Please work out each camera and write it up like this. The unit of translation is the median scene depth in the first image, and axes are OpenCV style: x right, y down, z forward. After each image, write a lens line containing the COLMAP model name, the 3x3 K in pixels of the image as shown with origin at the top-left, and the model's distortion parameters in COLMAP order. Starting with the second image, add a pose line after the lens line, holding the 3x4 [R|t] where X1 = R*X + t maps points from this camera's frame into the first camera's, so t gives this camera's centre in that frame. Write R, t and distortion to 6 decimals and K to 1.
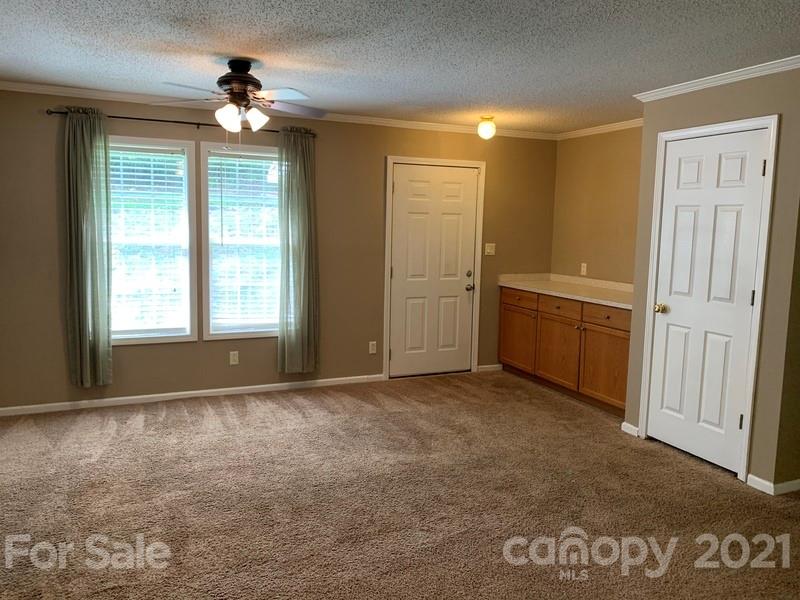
lens RADIAL K [[615.9, 0, 400.0], [0, 615.9, 300.0], [0, 0, 1]] dist [0.115626, -0.111810]
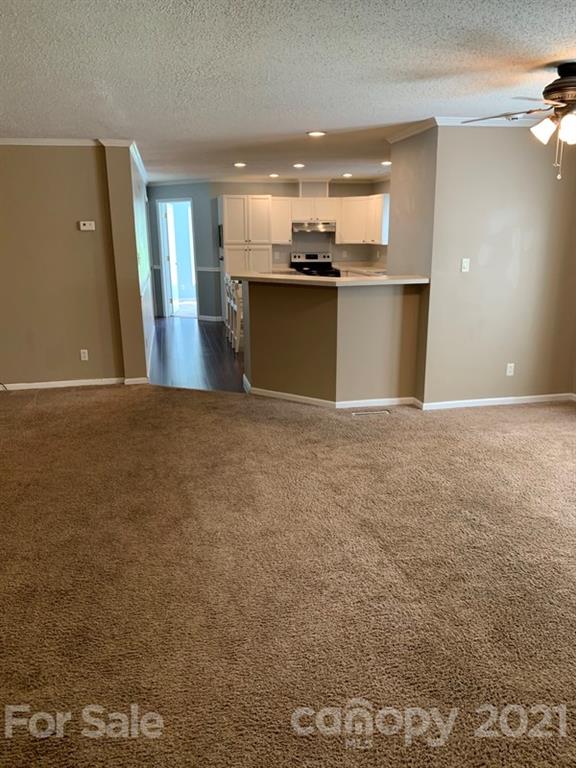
lens RADIAL K [[591.3, 0, 288.0], [0, 591.3, 384.0], [0, 0, 1]] dist [0.115626, -0.111810]
pose [[-0.215184, 0.217248, -0.952102, 0.765564], [-0.114181, 0.962658, 0.245462, -0.096584], [0.969876, 0.161531, -0.182344, 0.828613]]
